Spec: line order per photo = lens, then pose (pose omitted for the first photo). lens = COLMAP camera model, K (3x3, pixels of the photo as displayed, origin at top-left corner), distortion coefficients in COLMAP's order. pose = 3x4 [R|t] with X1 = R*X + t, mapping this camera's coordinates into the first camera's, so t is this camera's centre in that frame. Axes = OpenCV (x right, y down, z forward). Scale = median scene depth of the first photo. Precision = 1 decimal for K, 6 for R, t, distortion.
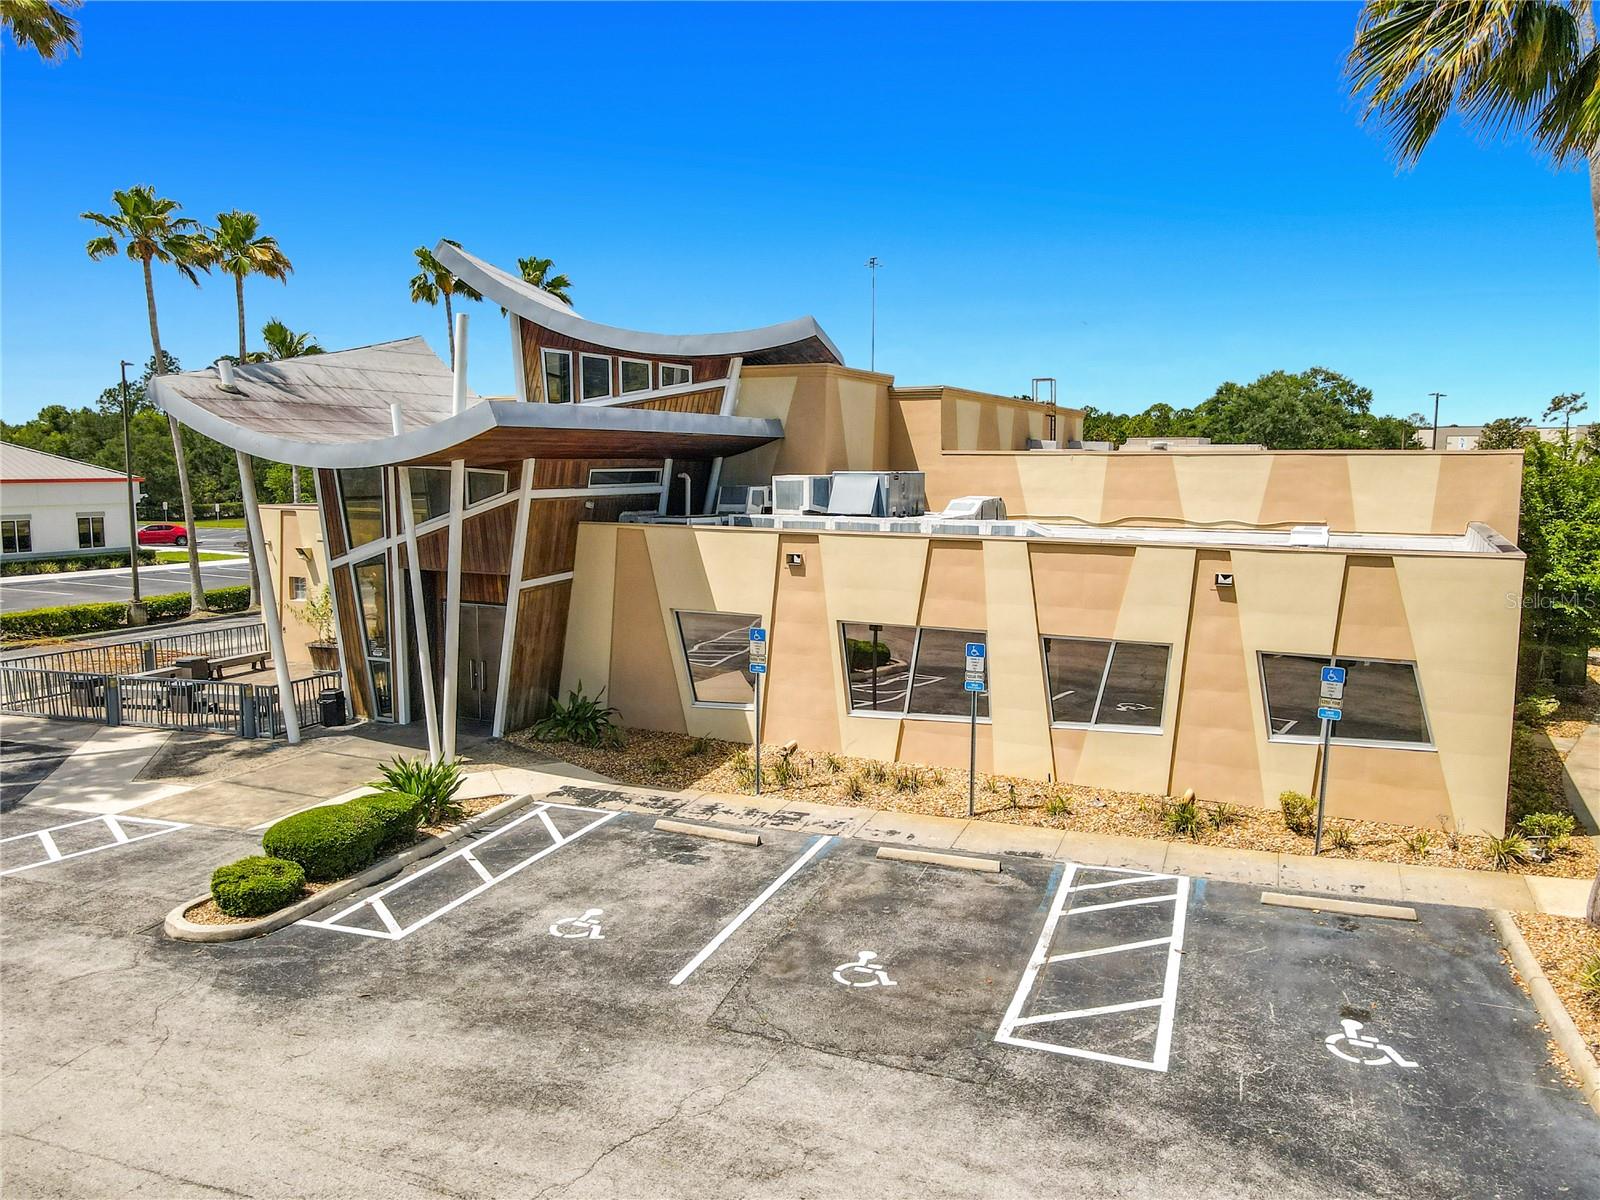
lens RADIAL K [[1164.7, 0, 800.0], [0, 1164.7, 600.0], [0, 0, 1]] dist [-0.017067, 0.038852]
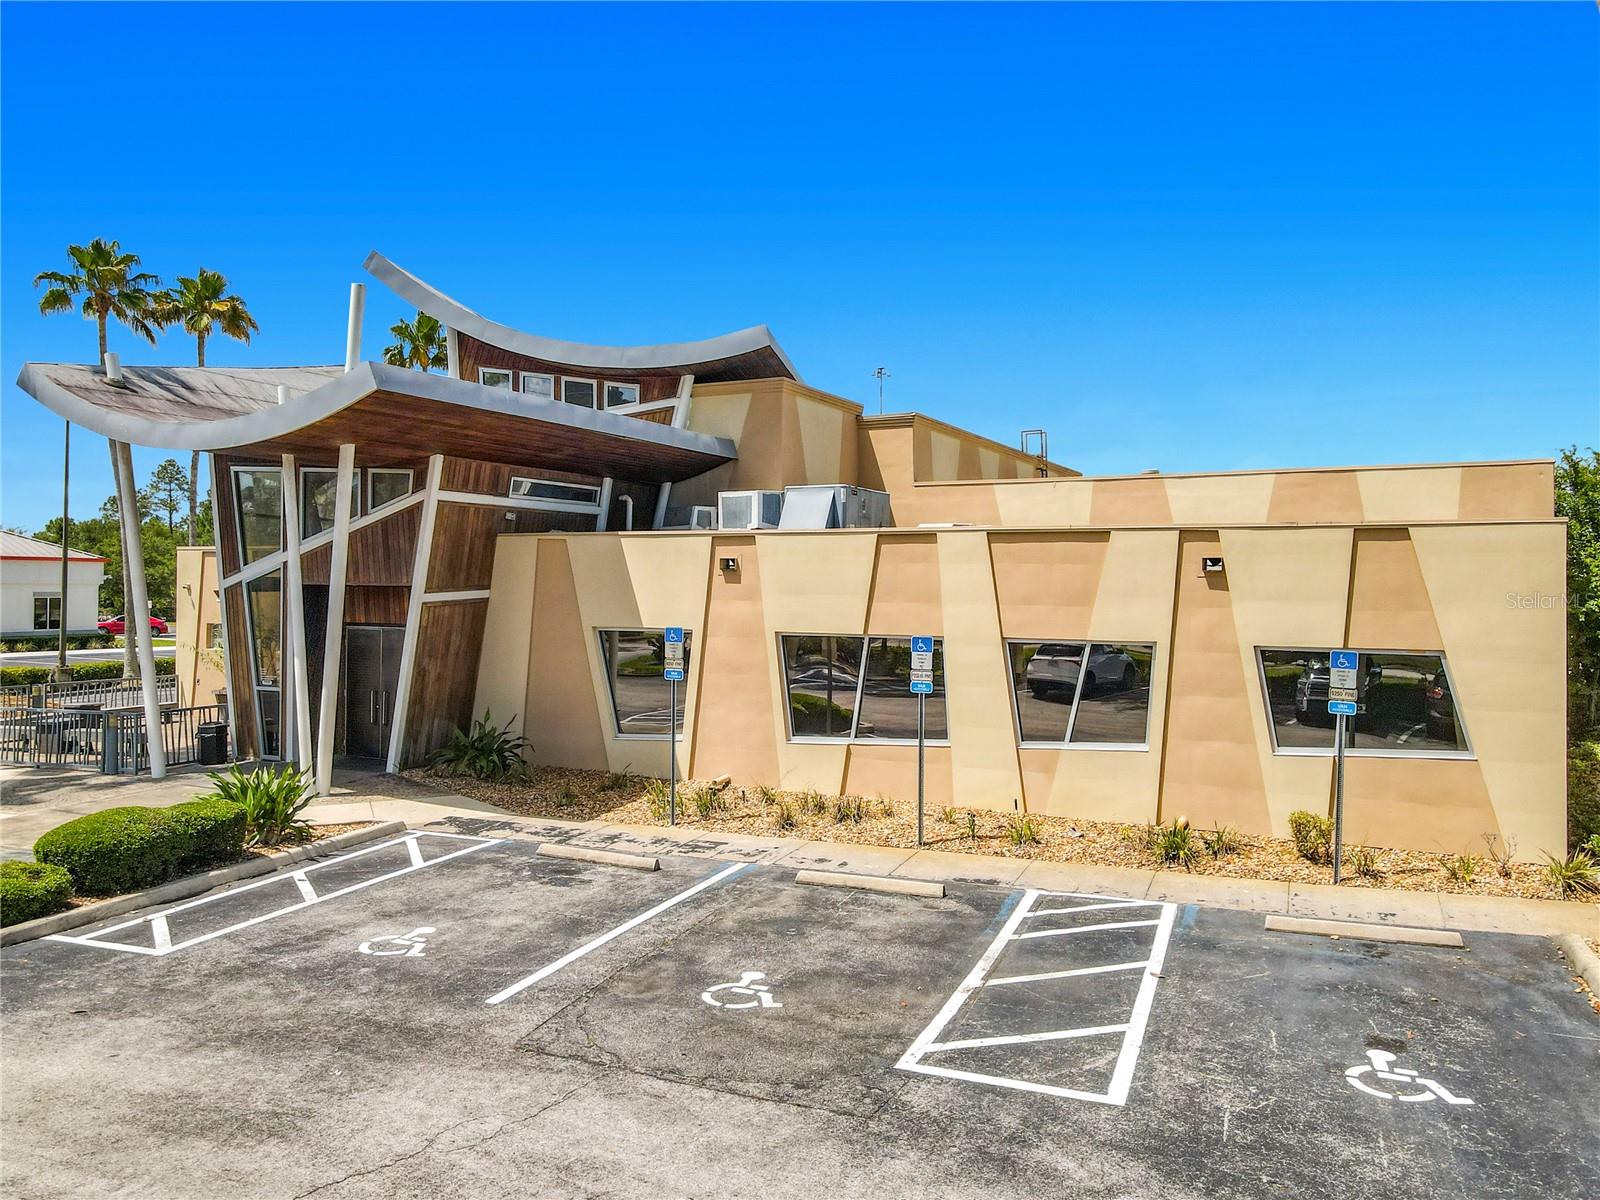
lens RADIAL K [[1180.2, 0, 801.5], [0, 1180.2, 574.9], [0, 0, 1]] dist [-0.001538, 0.009720]
pose [[0.999904, 0.002752, -0.013611, 0.073279], [-0.004476, 0.991717, -0.128364, 0.102691], [0.013145, 0.128413, 0.991634, 0.133887]]
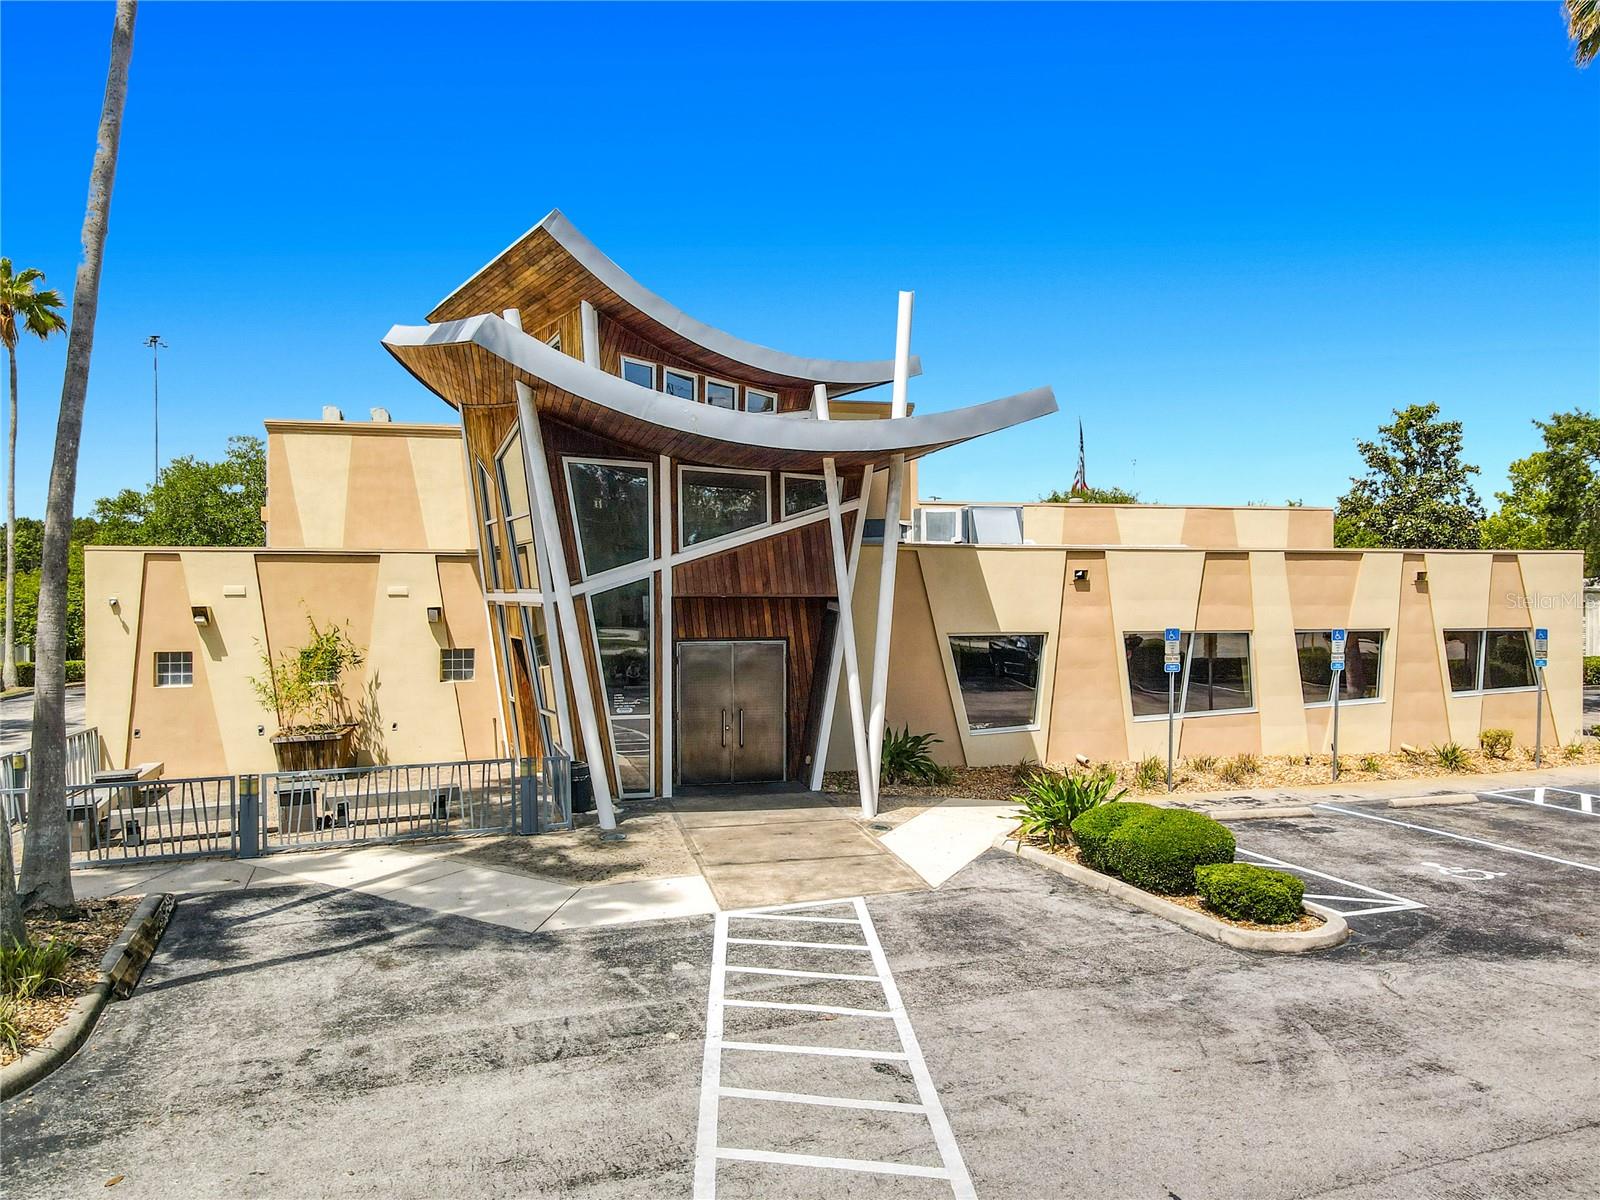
lens RADIAL K [[1179.7, 0, 815.2], [0, 1179.7, 605.3], [0, 0, 1]] dist [0.015998, 0.008668]
pose [[0.771905, -0.013469, 0.635595, -1.000432], [0.080170, 0.993856, -0.076302, 0.061788], [-0.630663, 0.109854, 0.768243, 0.407471]]
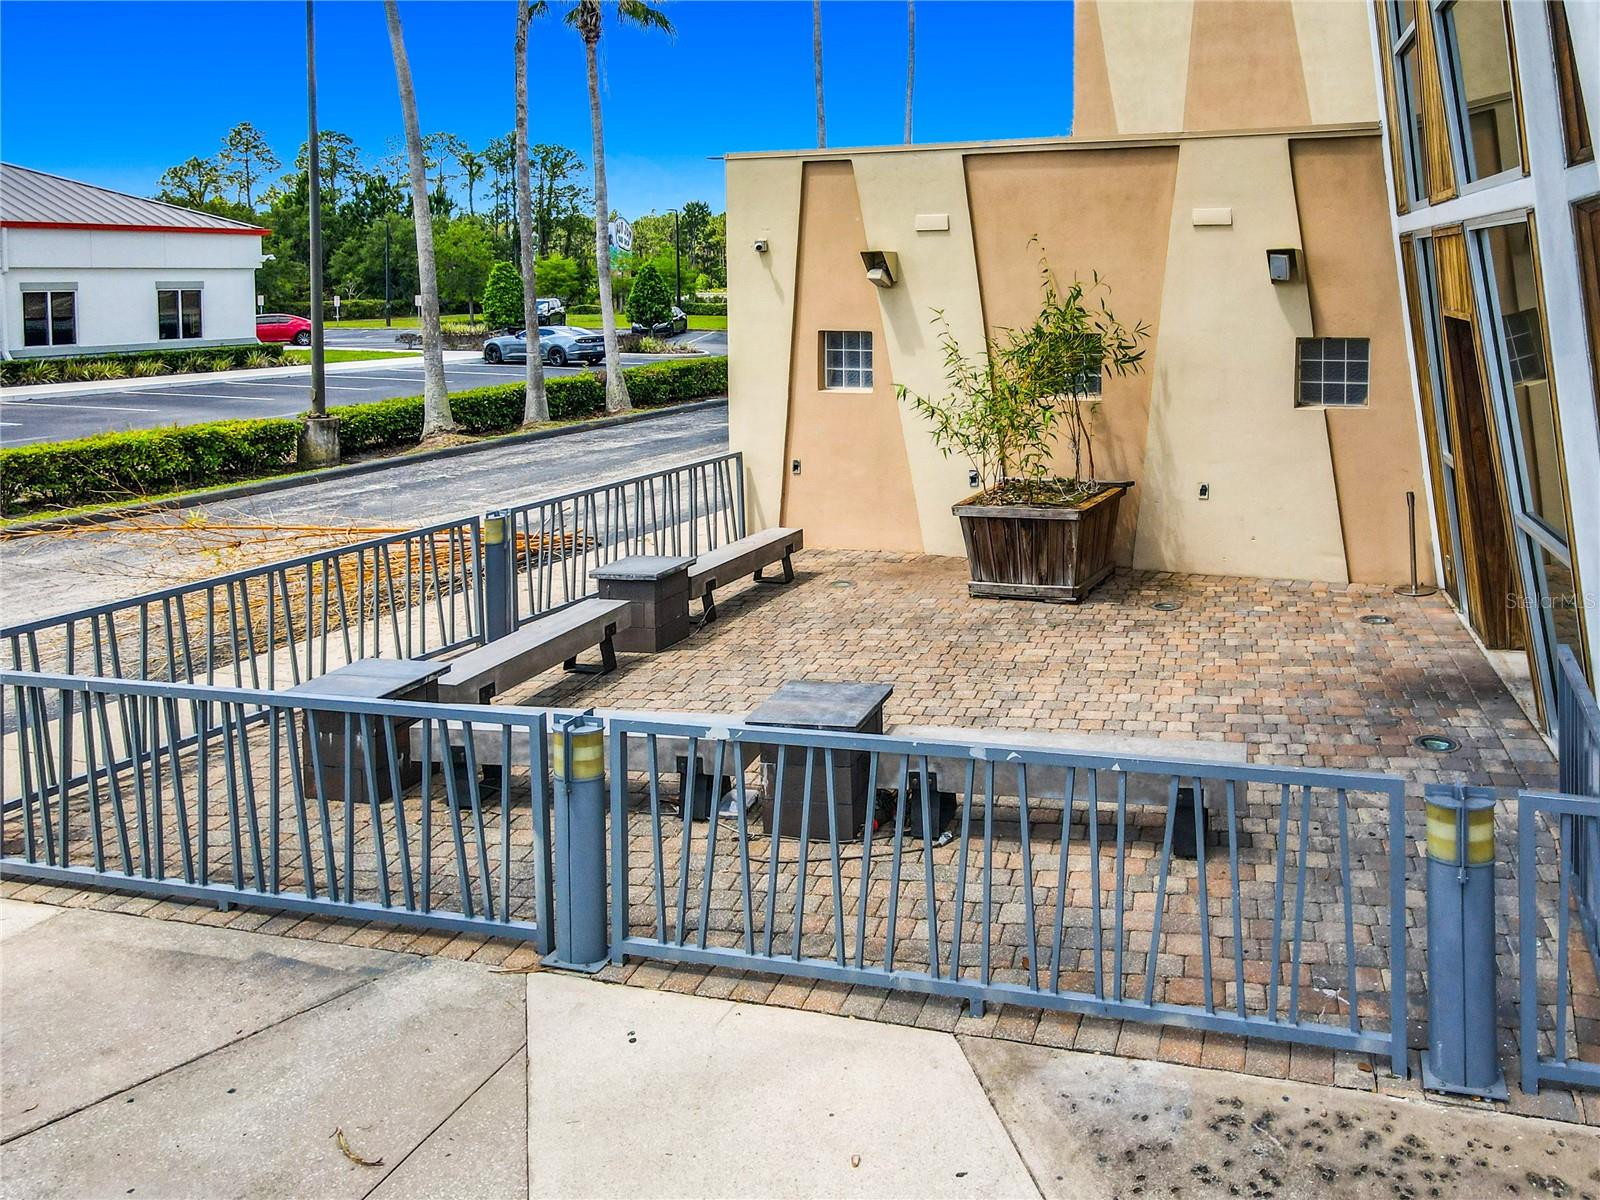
lens RADIAL K [[1234.9, 0, 1016.2], [0, 1234.9, 315.7], [0, 0, 1]] dist [0.024293, 0.000564]
pose [[0.997315, -0.014817, 0.071715, -0.697550], [0.020751, 0.996357, -0.082720, 0.018587], [-0.070228, 0.083986, 0.993989, 1.016180]]
